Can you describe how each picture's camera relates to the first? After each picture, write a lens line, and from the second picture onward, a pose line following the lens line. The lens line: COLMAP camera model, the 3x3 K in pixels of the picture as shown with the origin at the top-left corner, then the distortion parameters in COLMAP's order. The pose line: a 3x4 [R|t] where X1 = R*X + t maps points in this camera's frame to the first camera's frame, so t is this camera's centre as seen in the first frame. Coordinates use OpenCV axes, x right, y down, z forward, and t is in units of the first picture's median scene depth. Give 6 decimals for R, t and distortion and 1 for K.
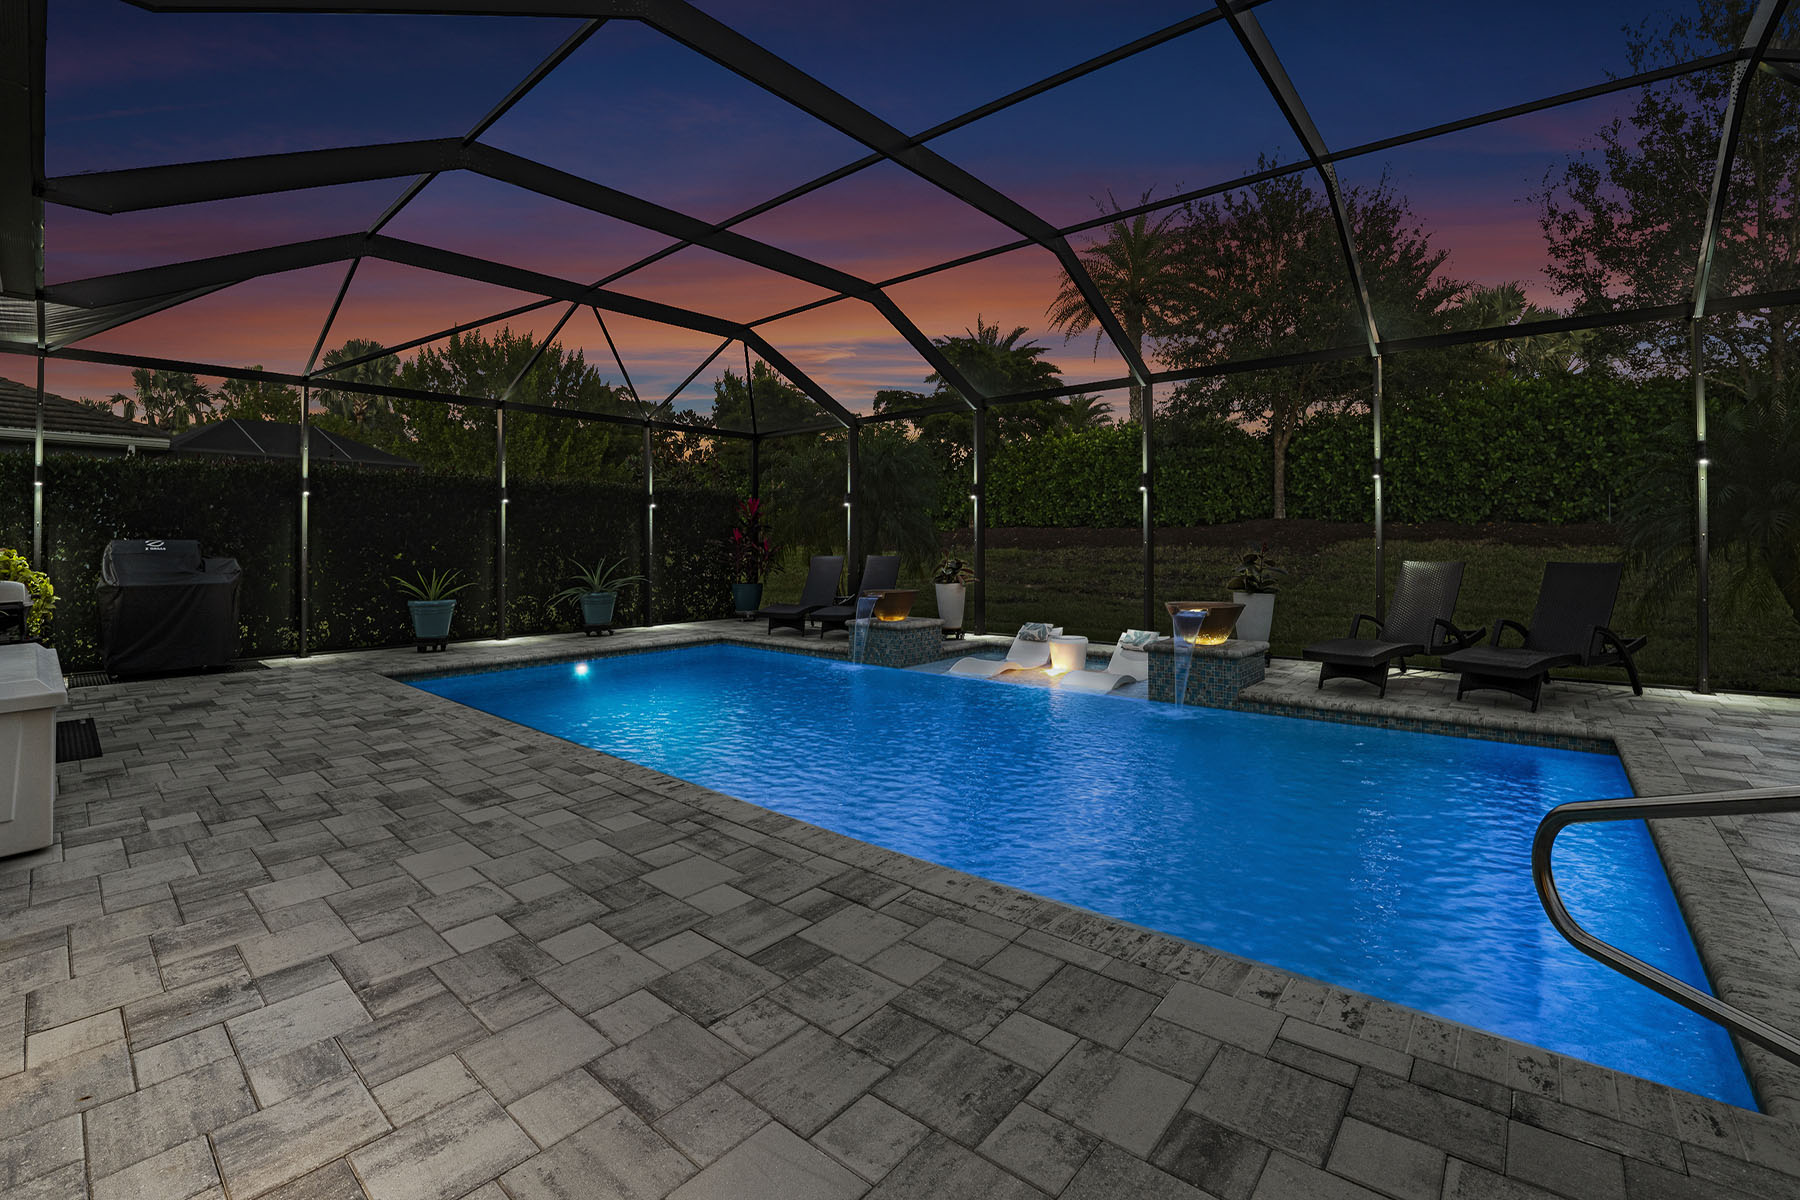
lens RADIAL K [[761.6, 0, 901.8], [0, 761.6, 540.0], [0, 0, 1]] dist [-0.043915, 0.009277]
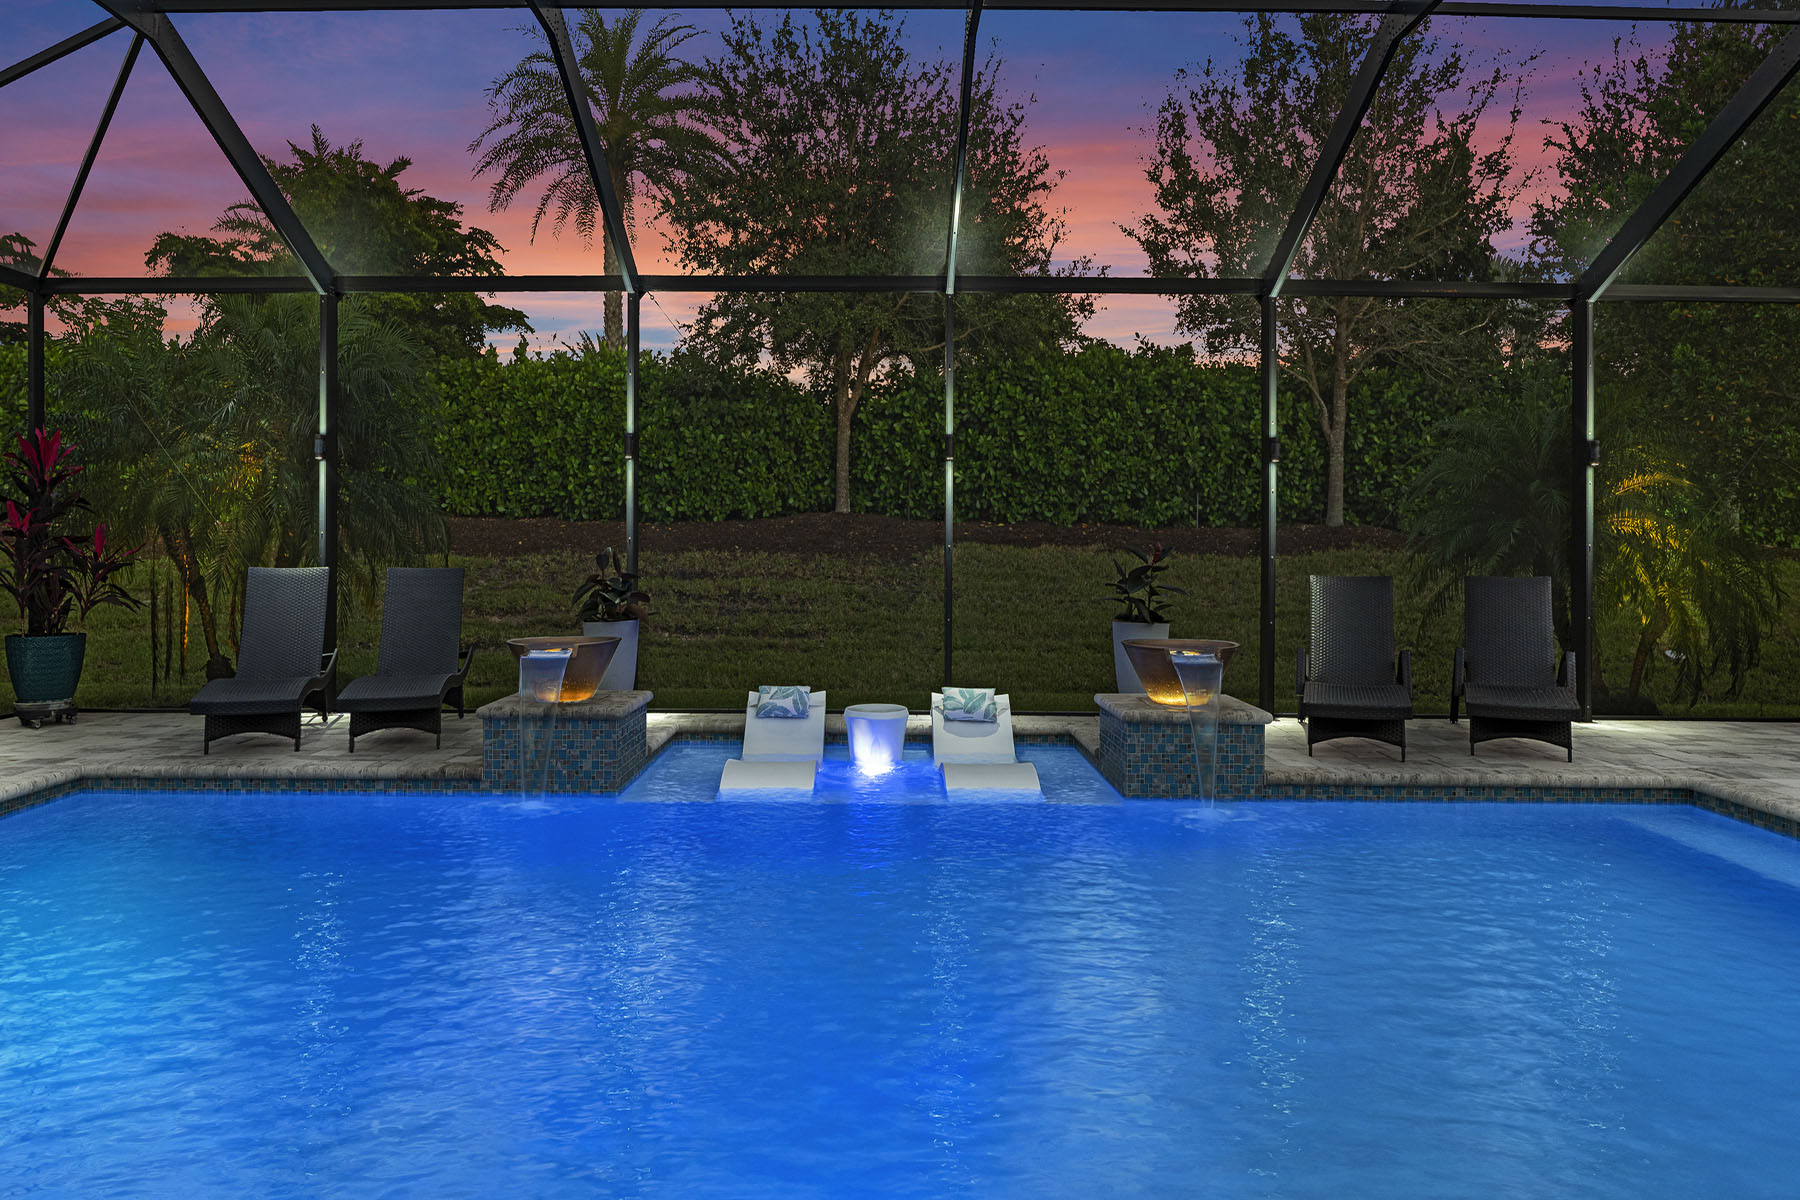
lens RADIAL K [[1172.8, 0, 894.3], [0, 1172.8, 562.9], [0, 0, 1]] dist [0.004271, 0.001517]
pose [[0.782338, -0.000213, 0.622855, -0.163634], [-0.012095, 0.999806, 0.015535, 0.000973], [-0.622737, -0.019687, 0.782183, 0.139223]]
